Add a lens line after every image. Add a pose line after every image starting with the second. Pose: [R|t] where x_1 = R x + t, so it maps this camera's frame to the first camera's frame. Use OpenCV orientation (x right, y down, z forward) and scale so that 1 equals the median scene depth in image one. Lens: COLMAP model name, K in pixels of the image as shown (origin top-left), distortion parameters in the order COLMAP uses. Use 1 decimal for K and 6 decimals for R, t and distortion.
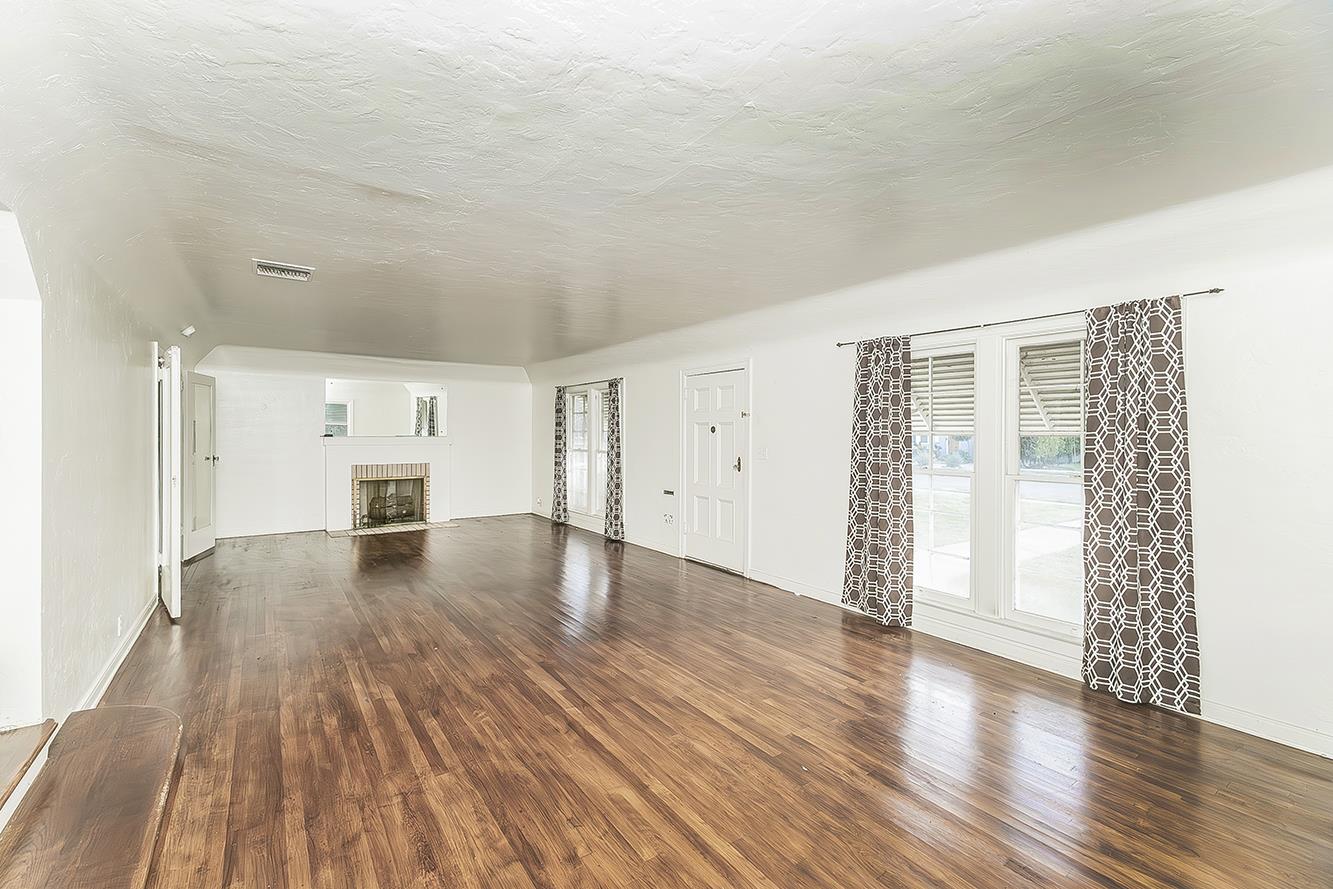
lens RADIAL K [[554.5, 0, 673.4], [0, 554.5, 436.5], [0, 0, 1]] dist [-0.000750, 0.000088]
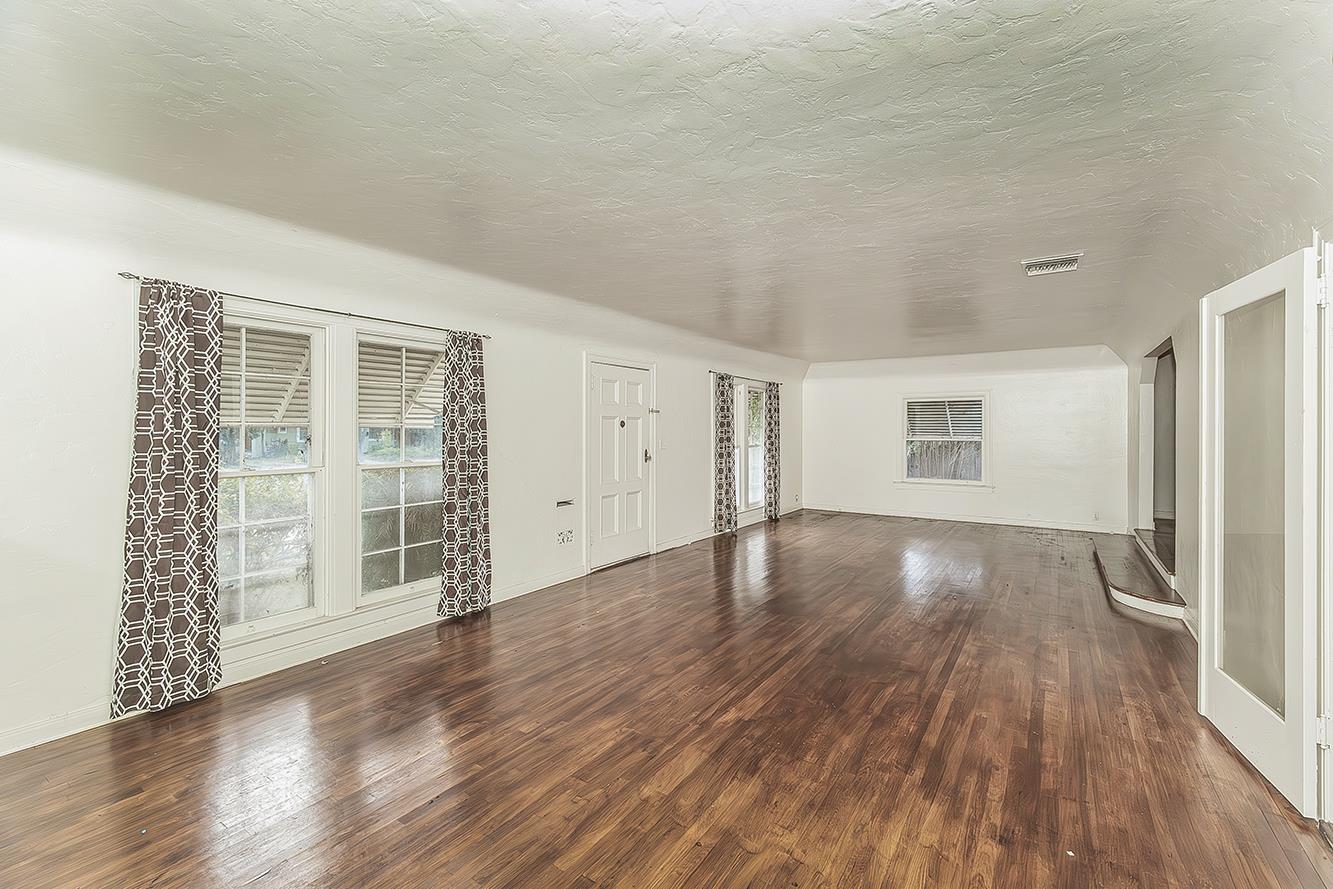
lens RADIAL K [[631.0, 0, 632.1], [0, 631.0, 431.3], [0, 0, 1]] dist [0.009456, 0.000406]
pose [[-0.334148, -0.012024, 0.942444, -0.673202], [0.000373, 0.999917, 0.012889, -0.008963], [-0.942520, 0.004658, -0.334116, 0.923817]]
